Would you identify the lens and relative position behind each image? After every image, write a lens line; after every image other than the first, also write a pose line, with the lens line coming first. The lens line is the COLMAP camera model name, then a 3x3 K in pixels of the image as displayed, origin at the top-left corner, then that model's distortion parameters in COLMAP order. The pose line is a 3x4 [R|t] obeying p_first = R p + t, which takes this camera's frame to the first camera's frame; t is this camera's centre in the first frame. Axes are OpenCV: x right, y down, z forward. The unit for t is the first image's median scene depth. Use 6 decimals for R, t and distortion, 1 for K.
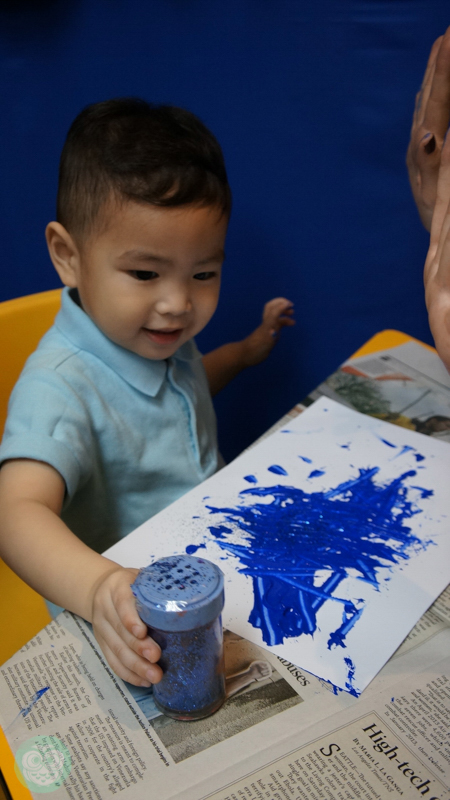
lens RADIAL K [[893.8, 0, 225.0], [0, 893.8, 400.0], [0, 0, 1]] dist [0.147425, -0.005381]
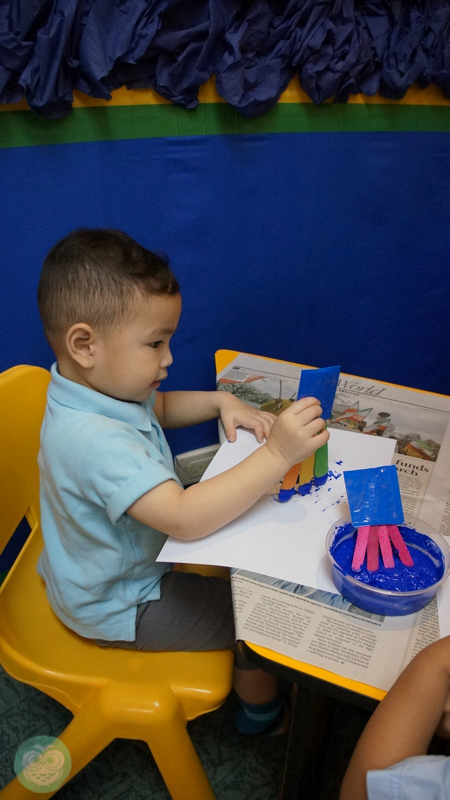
lens RADIAL K [[679.6, 0, 225.0], [0, 679.6, 400.0], [0, 0, 1]] dist [-0.152124, 0.004202]
pose [[0.832874, -0.263688, 0.486610, -0.490088], [0.269007, 0.961239, 0.060454, -0.085302], [-0.483689, 0.080551, 0.871525, 0.047705]]
